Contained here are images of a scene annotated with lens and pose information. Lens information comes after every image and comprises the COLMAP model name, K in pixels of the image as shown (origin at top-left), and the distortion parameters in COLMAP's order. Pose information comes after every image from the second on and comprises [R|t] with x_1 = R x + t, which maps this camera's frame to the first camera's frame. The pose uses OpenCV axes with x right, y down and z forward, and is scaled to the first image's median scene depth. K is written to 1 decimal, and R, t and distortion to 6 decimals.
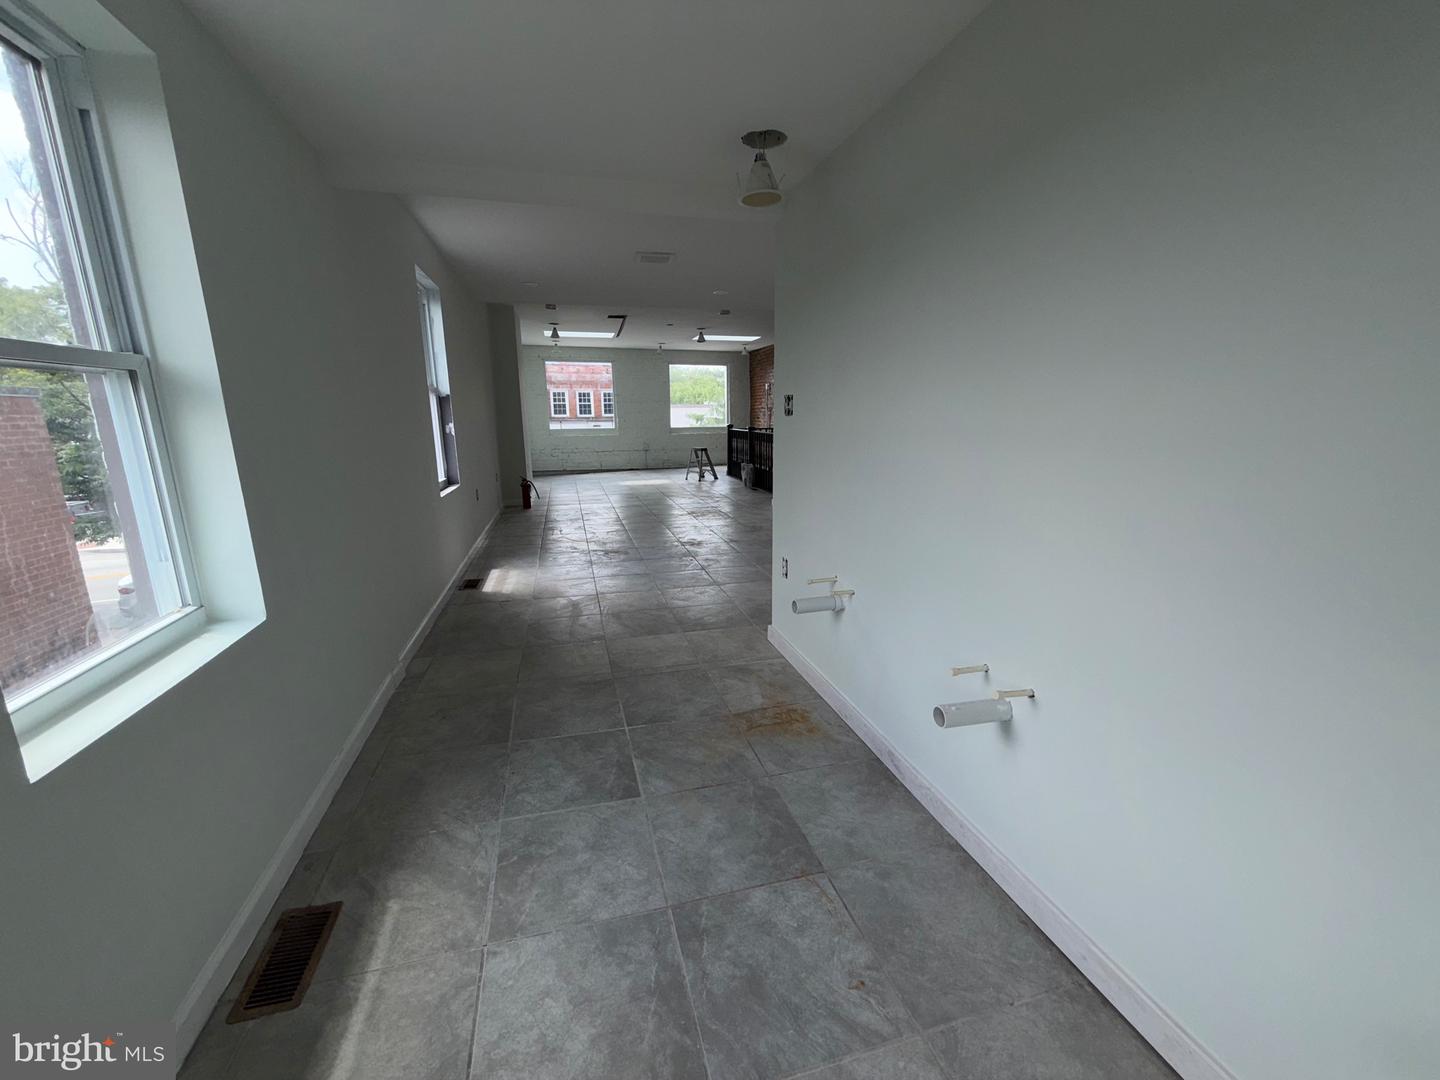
lens RADIAL K [[574.9, 0, 716.0], [0, 574.9, 541.9], [0, 0, 1]] dist [-0.000553, 0.000053]
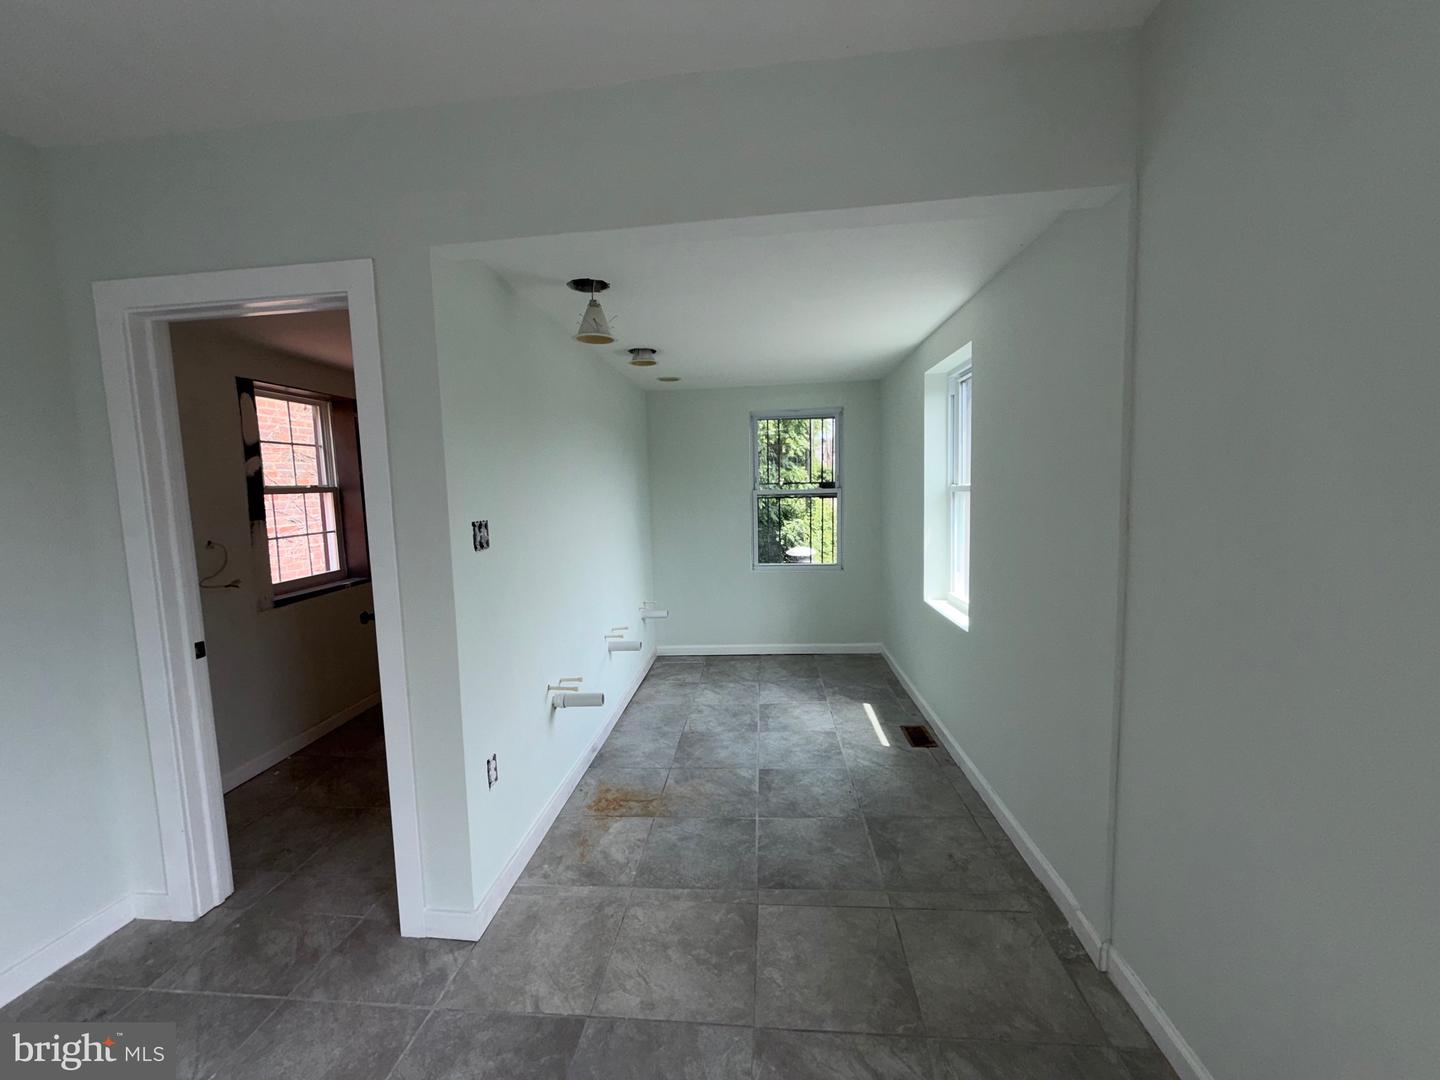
lens RADIAL K [[574.9, 0, 715.8], [0, 574.9, 539.4], [0, 0, 1]] dist [-0.000553, 0.000053]
pose [[-0.937615, 0.006723, 0.347609, -0.505549], [0.113345, 0.951100, 0.287335, -0.526384], [-0.328680, 0.308810, -0.892528, 2.008973]]
